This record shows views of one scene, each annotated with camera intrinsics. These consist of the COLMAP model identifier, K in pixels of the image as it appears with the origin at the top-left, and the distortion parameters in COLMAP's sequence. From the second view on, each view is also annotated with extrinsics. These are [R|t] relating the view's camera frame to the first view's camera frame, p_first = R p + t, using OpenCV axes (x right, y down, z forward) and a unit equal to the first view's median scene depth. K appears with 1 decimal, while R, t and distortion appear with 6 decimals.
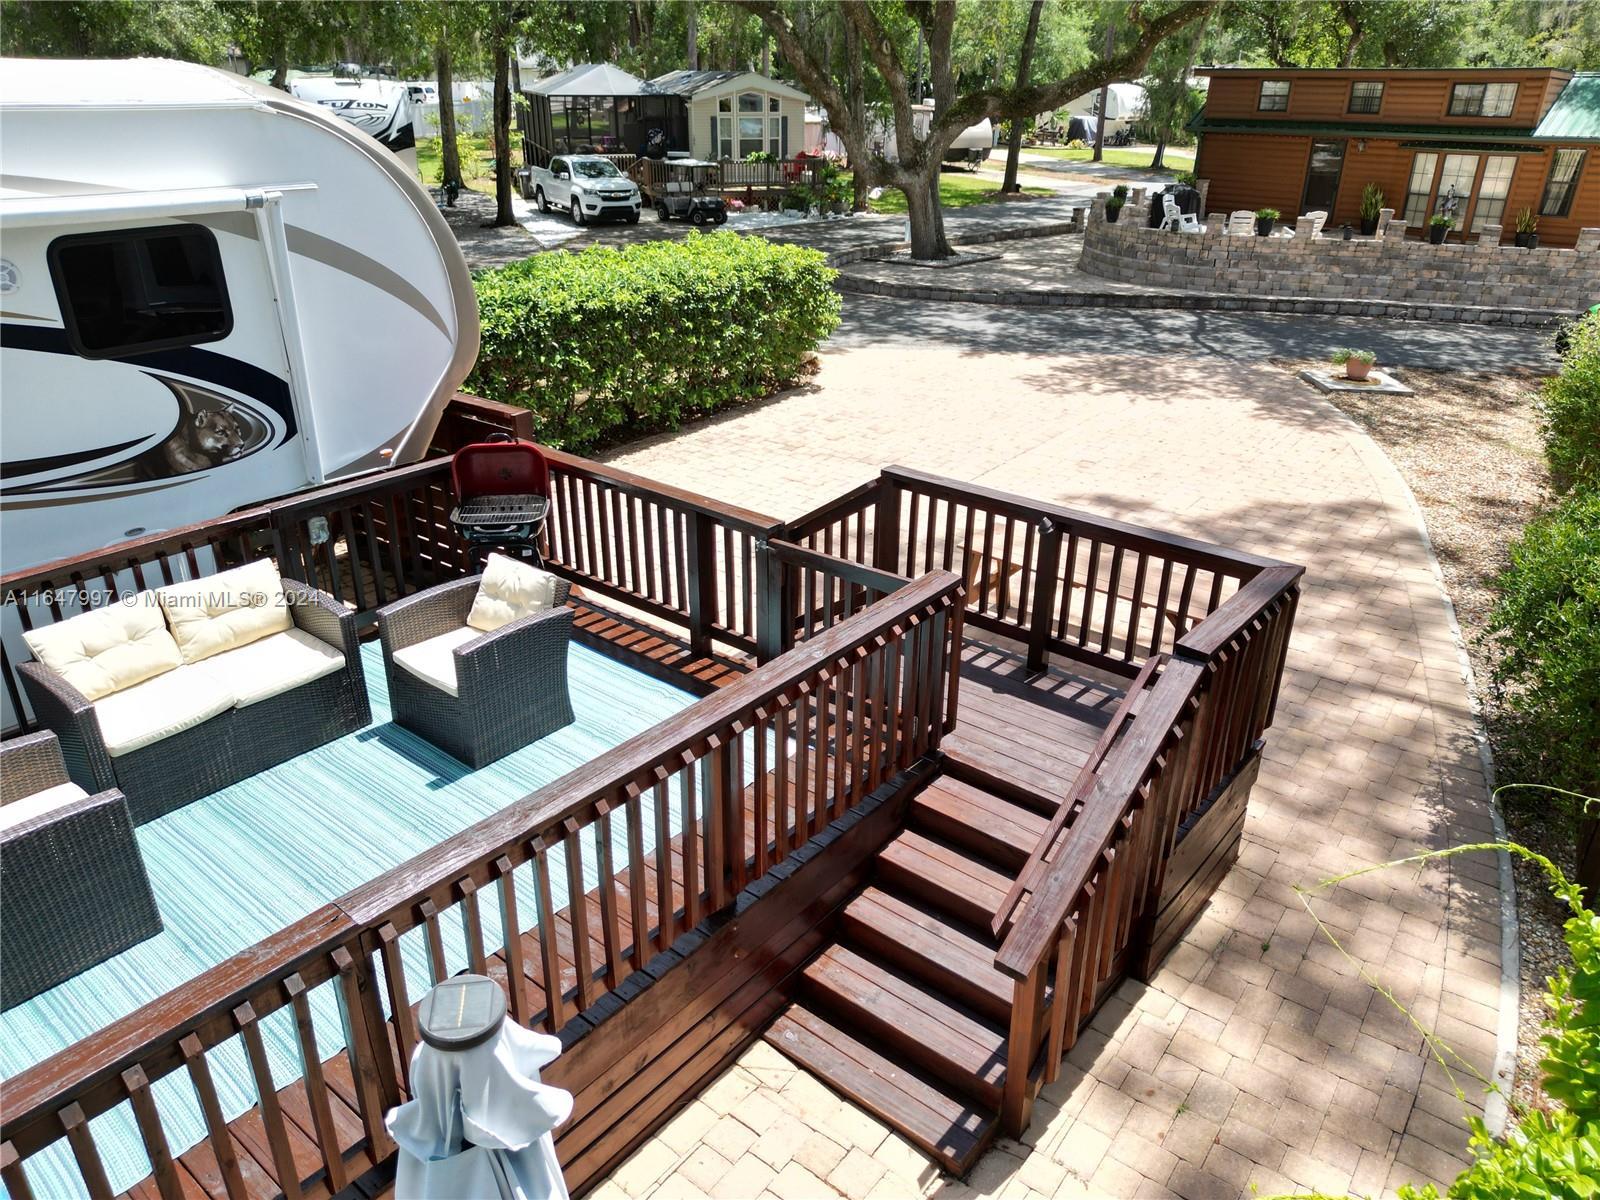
lens RADIAL K [[1133.9, 0, 799.4], [0, 1133.9, 600.2], [0, 0, 1]] dist [0.020846, -0.014343]
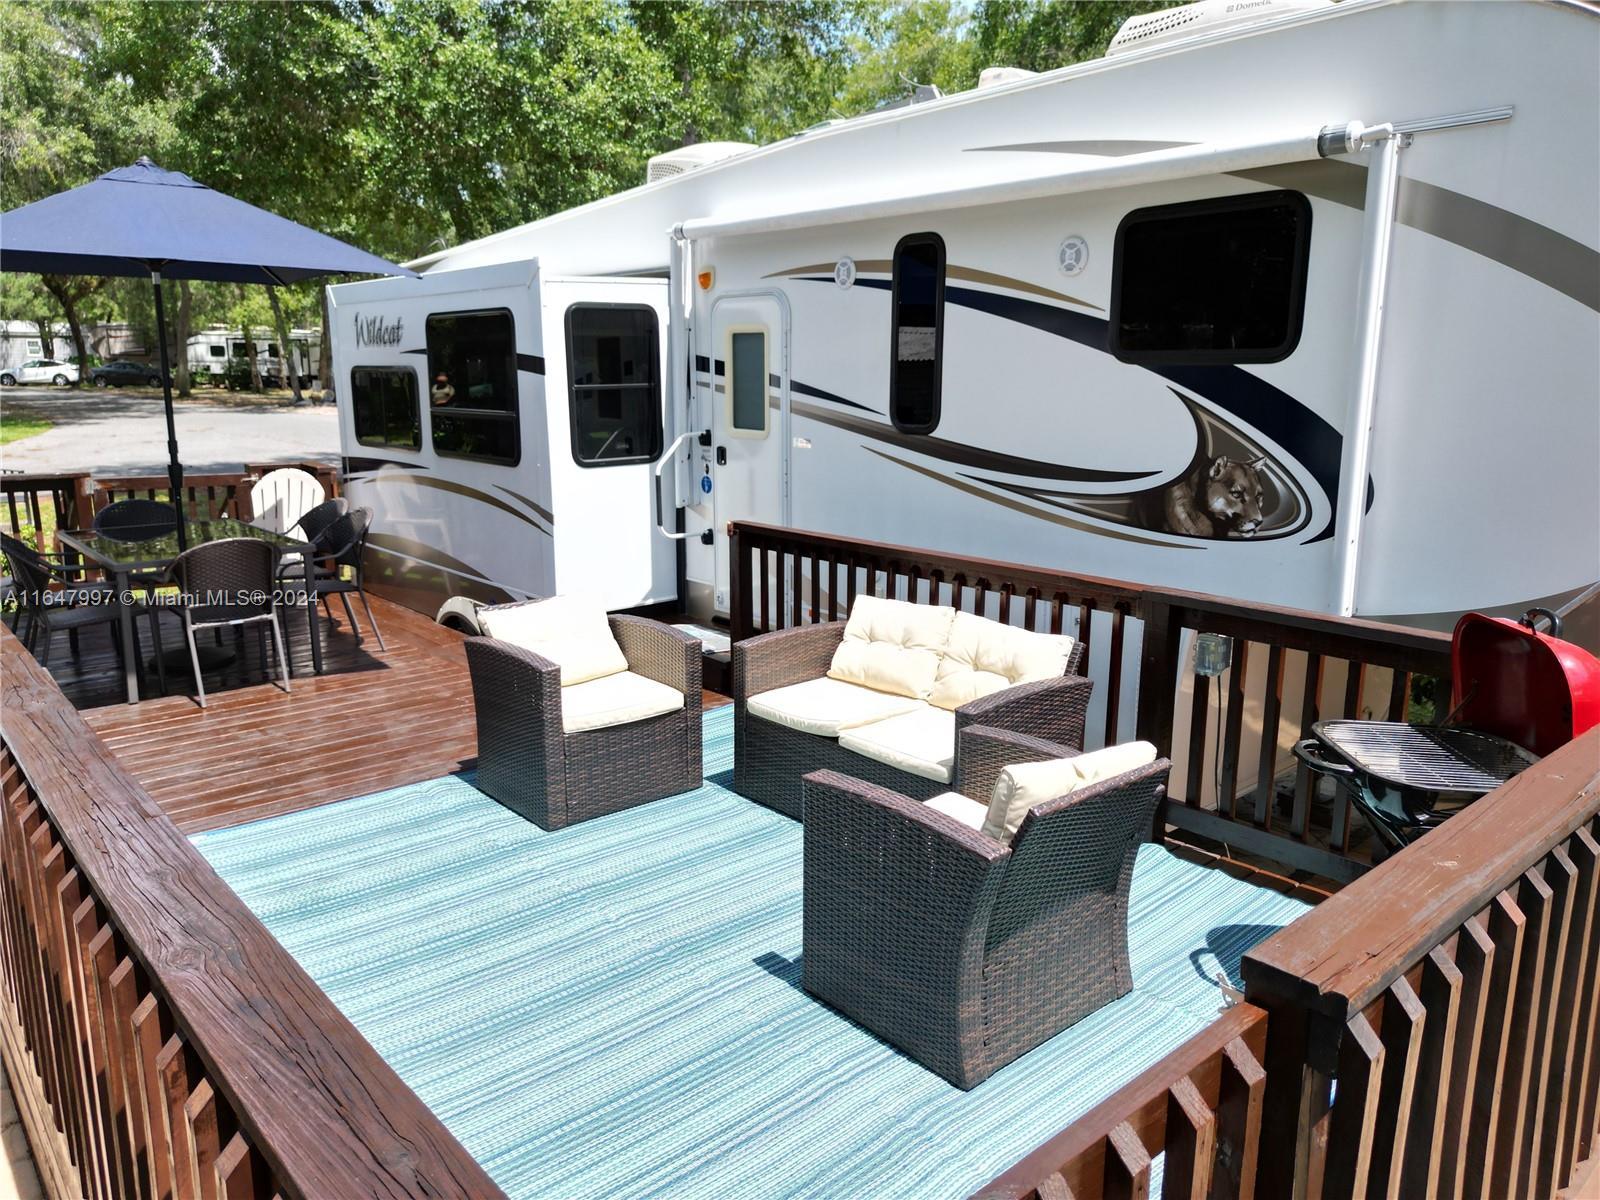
lens RADIAL K [[1133.9, 0, 797.6], [0, 1133.9, 601.4], [0, 0, 1]] dist [0.020846, -0.014343]
pose [[-0.158473, 0.199193, -0.967062, 0.220517], [-0.414676, 0.875444, 0.248275, -0.154965], [0.896064, 0.440363, -0.056133, 0.849325]]
